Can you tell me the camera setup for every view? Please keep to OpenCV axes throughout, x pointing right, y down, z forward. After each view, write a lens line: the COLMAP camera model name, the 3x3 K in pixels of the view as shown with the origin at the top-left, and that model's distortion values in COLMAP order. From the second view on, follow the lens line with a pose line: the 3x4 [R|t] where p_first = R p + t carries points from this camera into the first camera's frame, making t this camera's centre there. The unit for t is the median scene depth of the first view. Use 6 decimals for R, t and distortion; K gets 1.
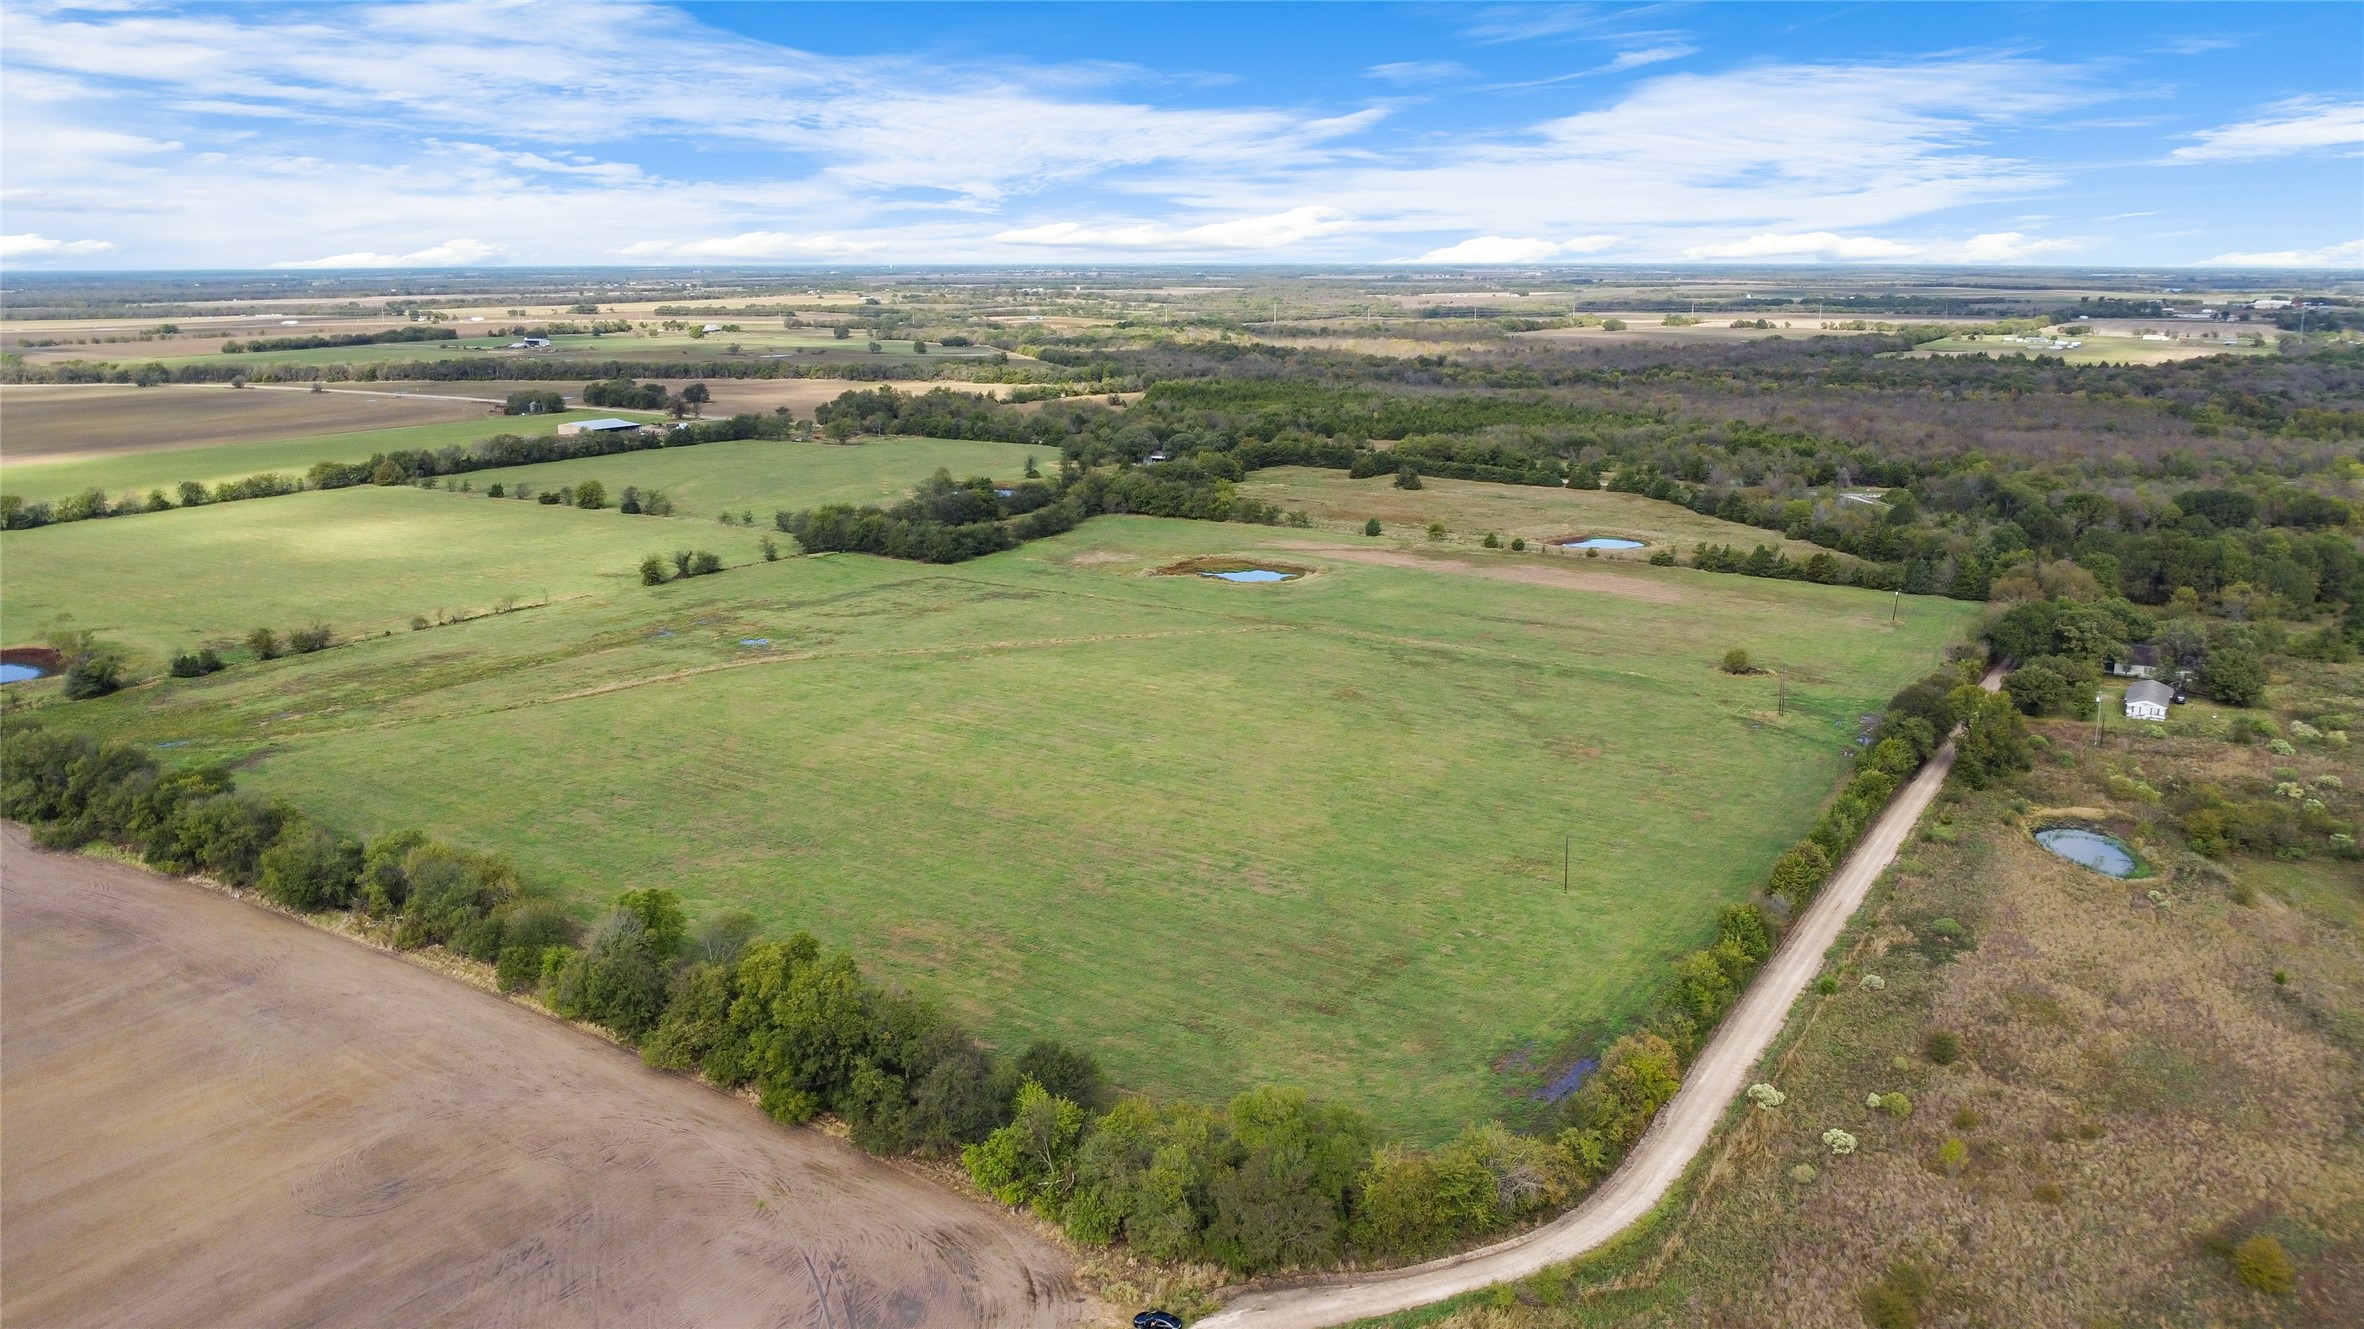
lens RADIAL K [[1704.8, 0, 1182.0], [0, 1704.8, 664.5], [0, 0, 1]] dist [-0.027861, -0.009635]
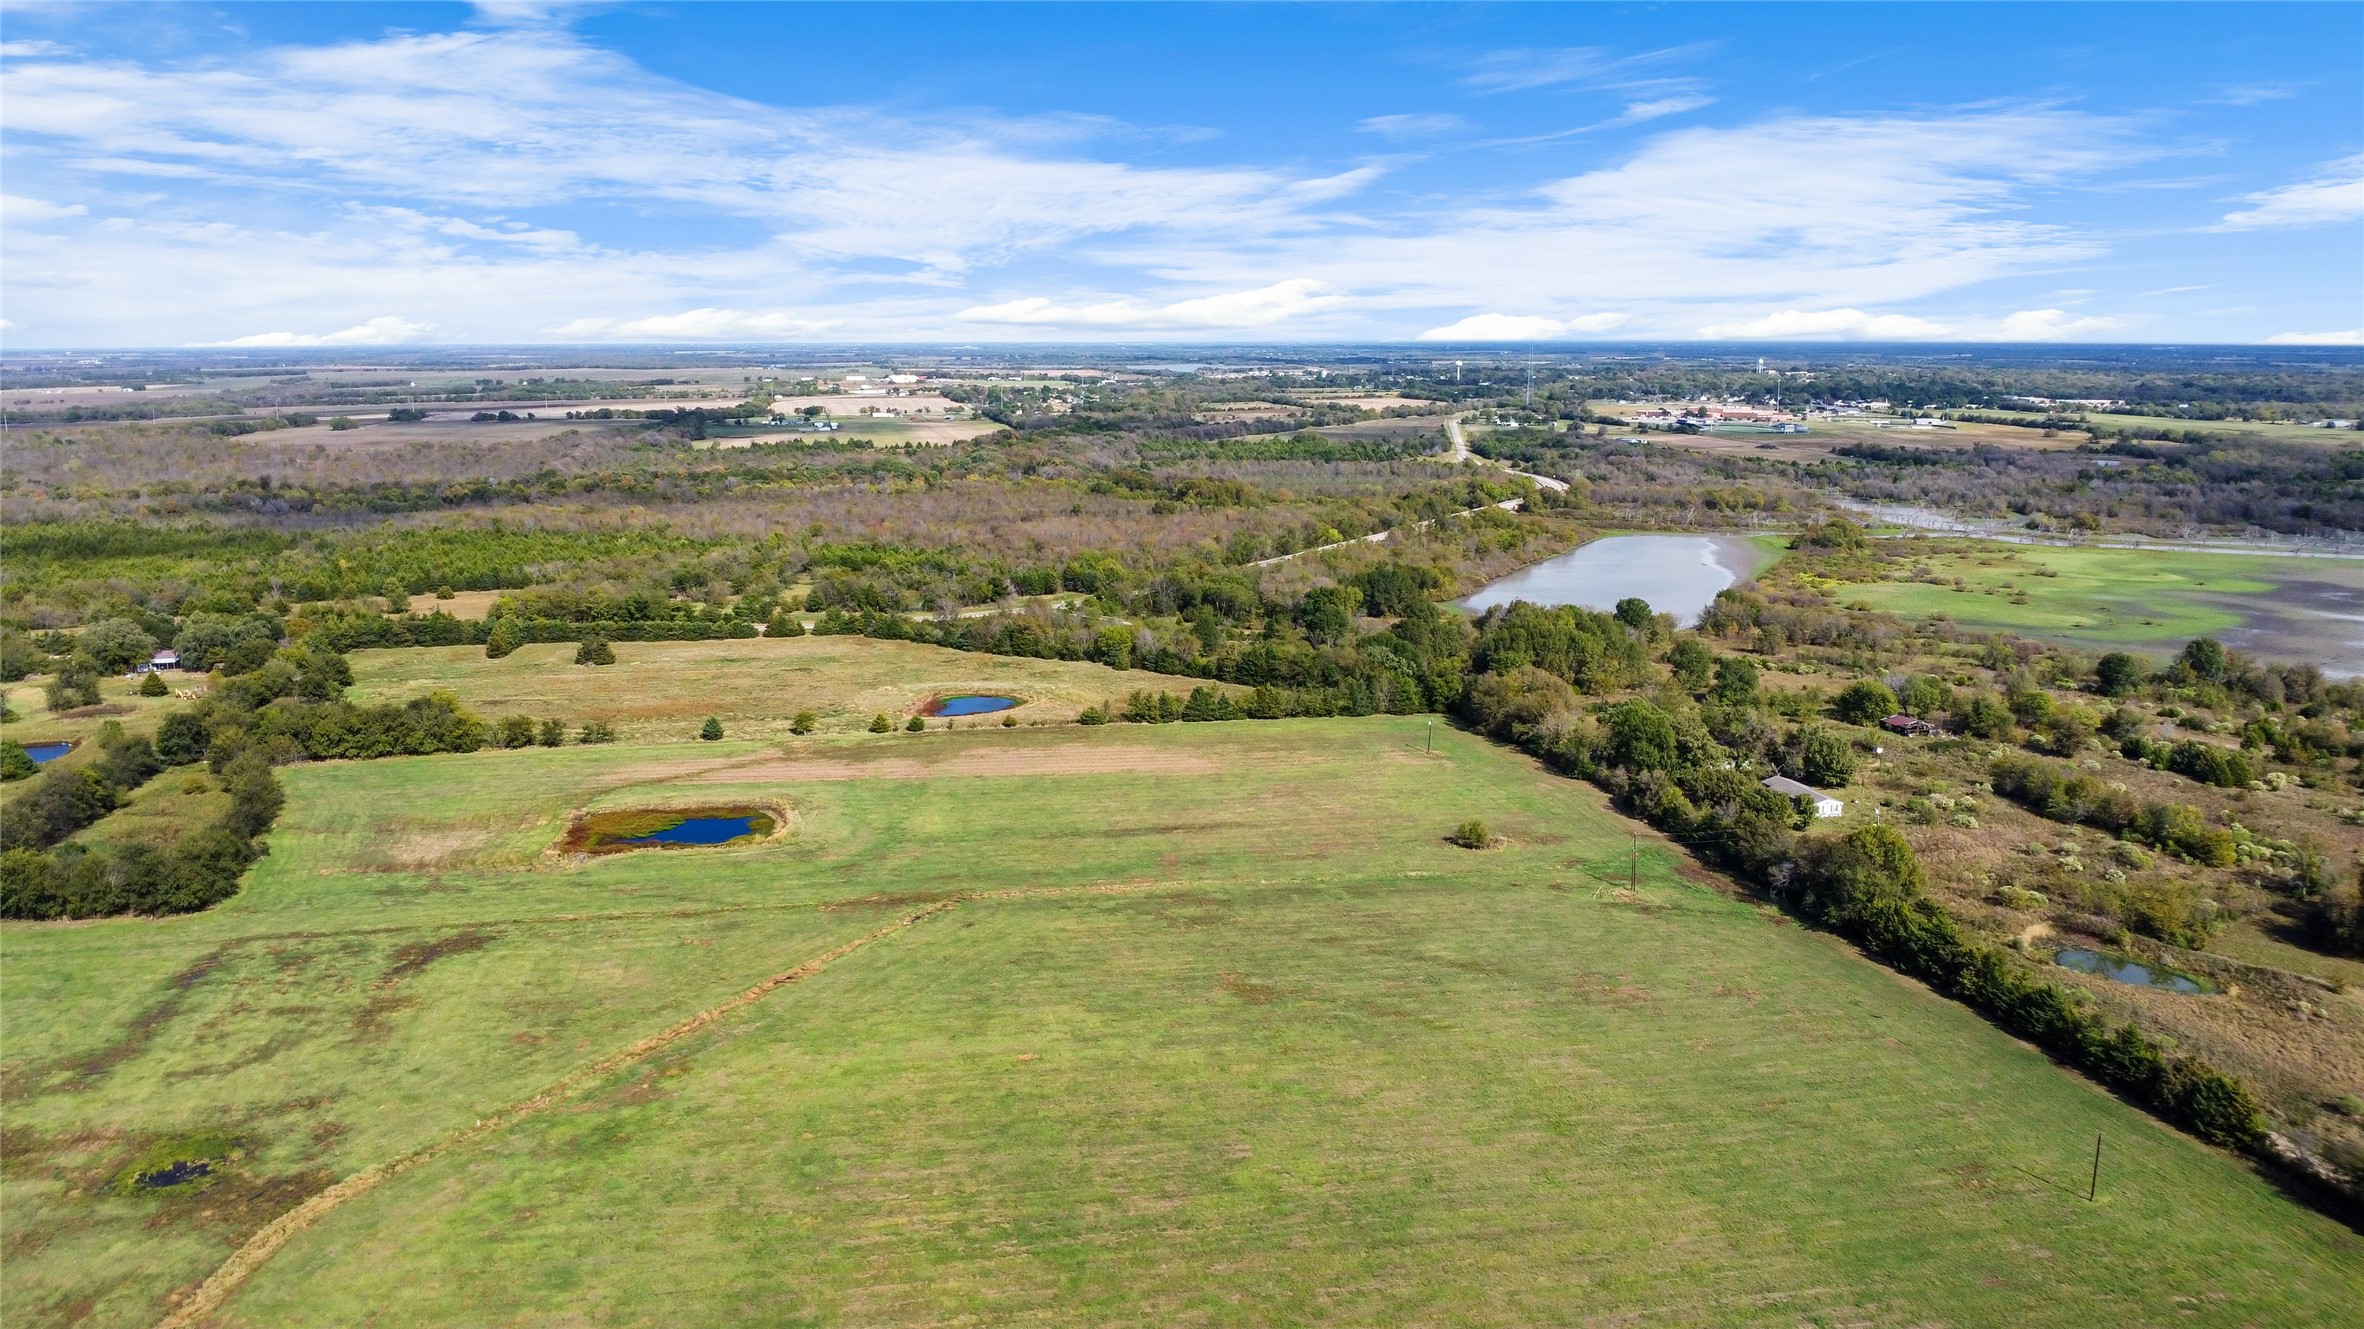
lens RADIAL K [[1704.8, 0, 1182.0], [0, 1704.8, 664.5], [0, 0, 1]] dist [-0.027861, -0.009635]
pose [[0.702447, -0.132036, 0.699382, -0.233654], [0.162975, 0.986373, 0.022527, -0.079611], [-0.692826, 0.098158, 0.714393, 0.265432]]
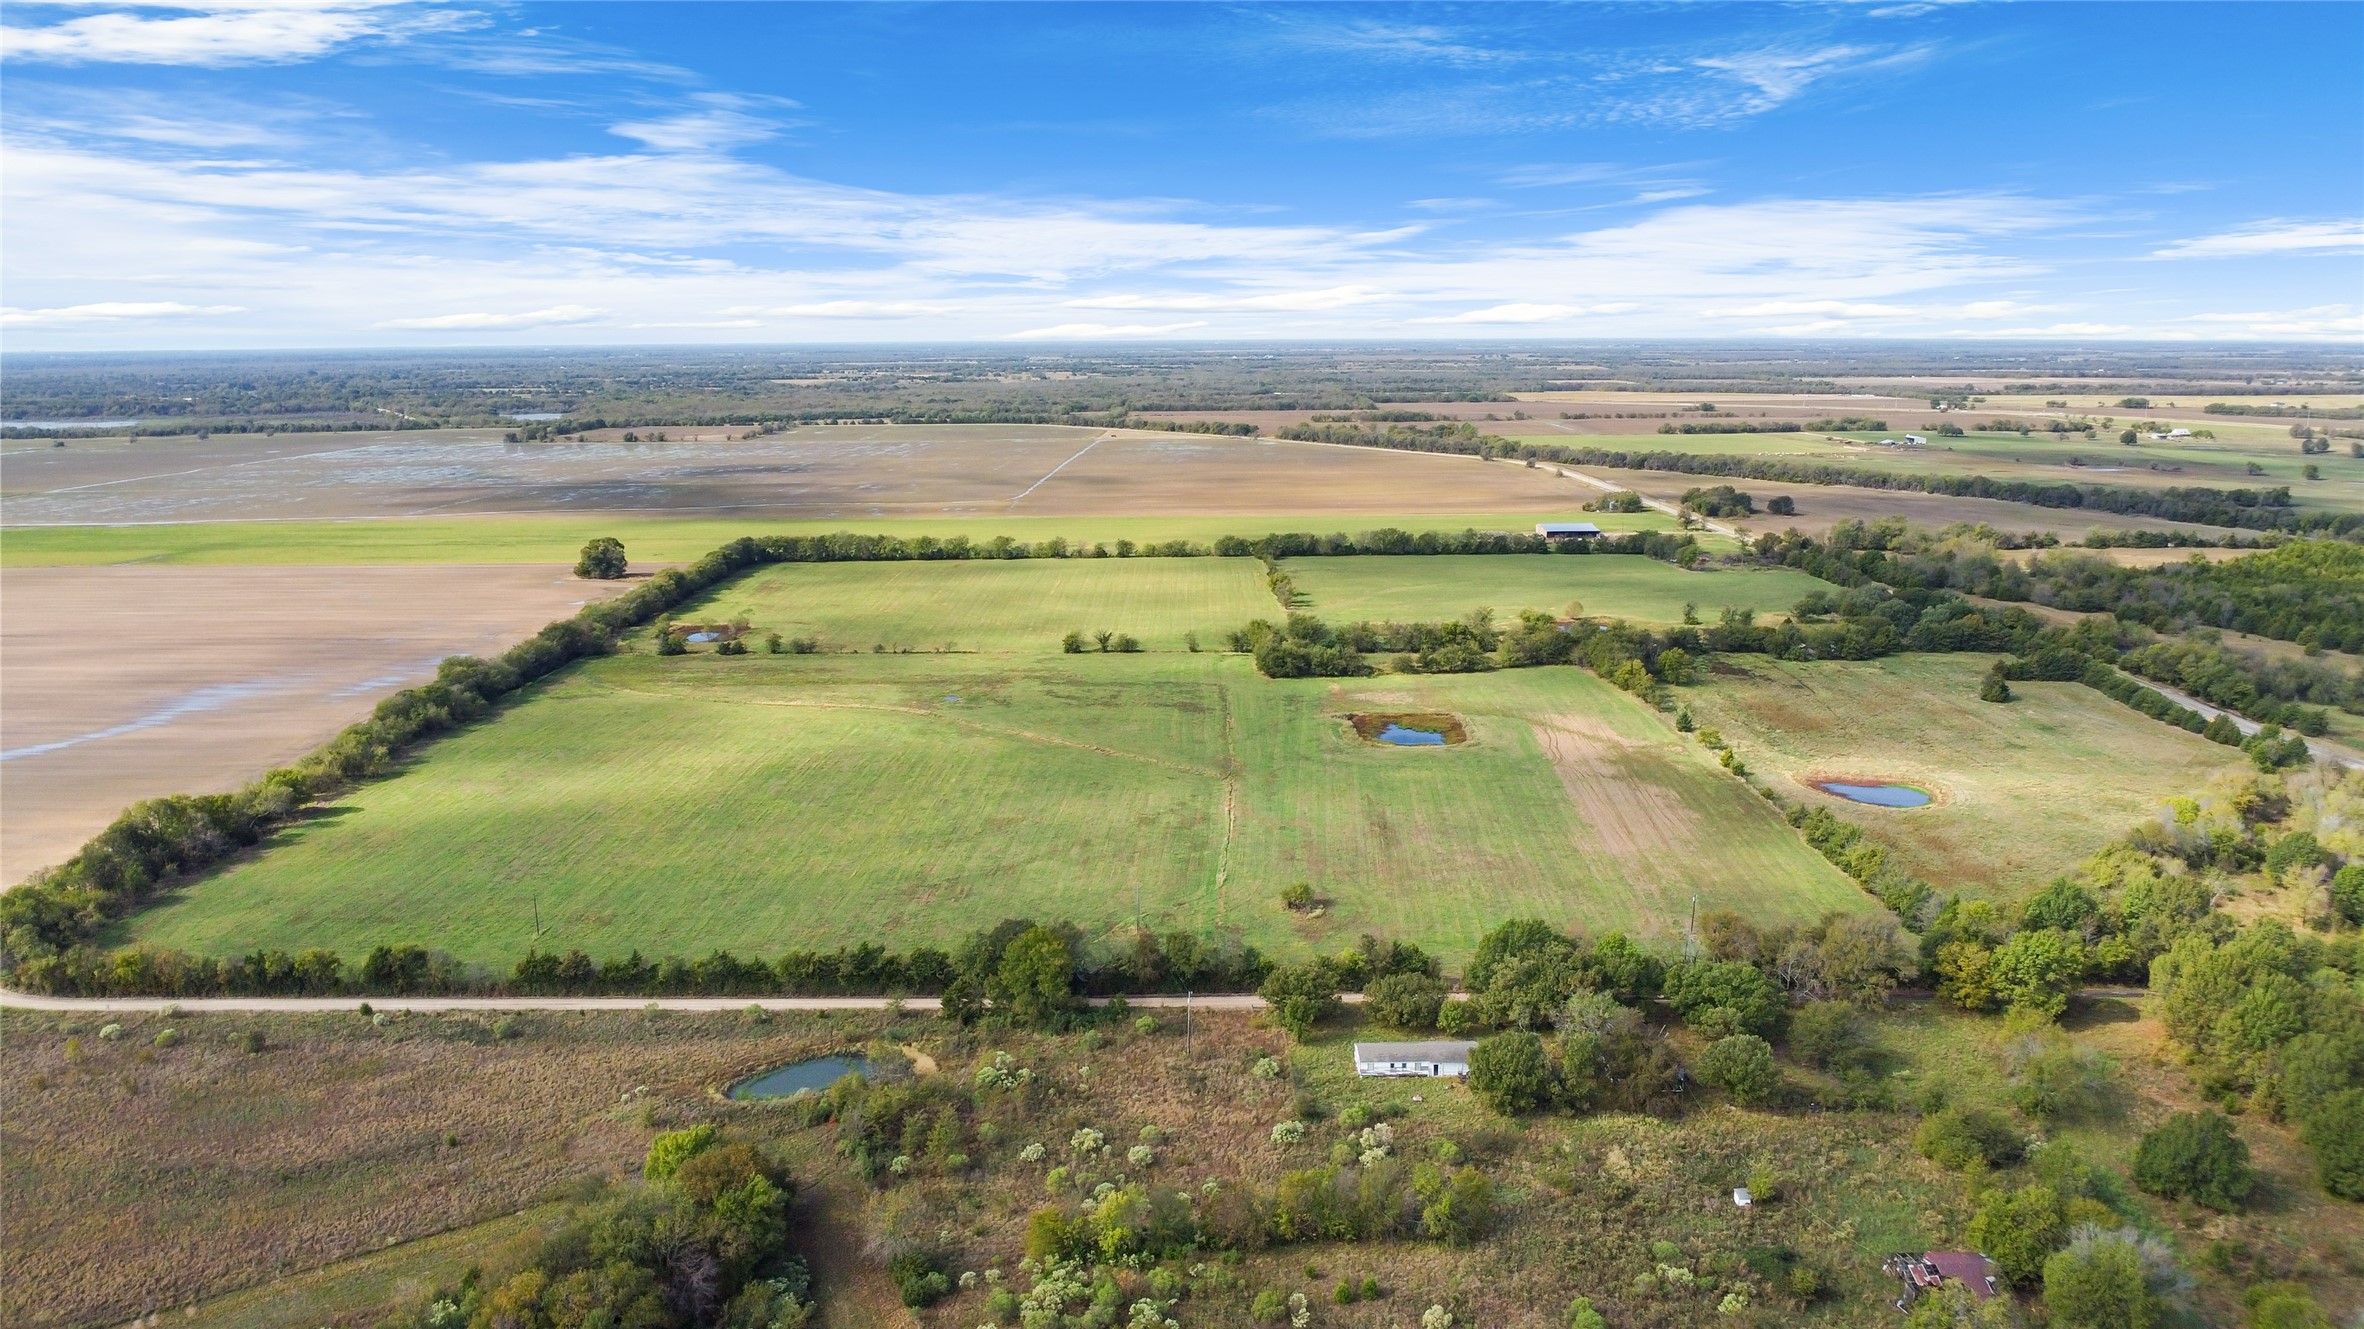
lens RADIAL K [[1704.8, 0, 1182.0], [0, 1704.8, 664.5], [0, 0, 1]] dist [-0.027861, -0.009635]
pose [[0.544400, 0.157575, -0.823892, 0.610984], [-0.189550, 0.979901, 0.062164, -0.100855], [0.817129, 0.122327, 0.563327, 0.238470]]
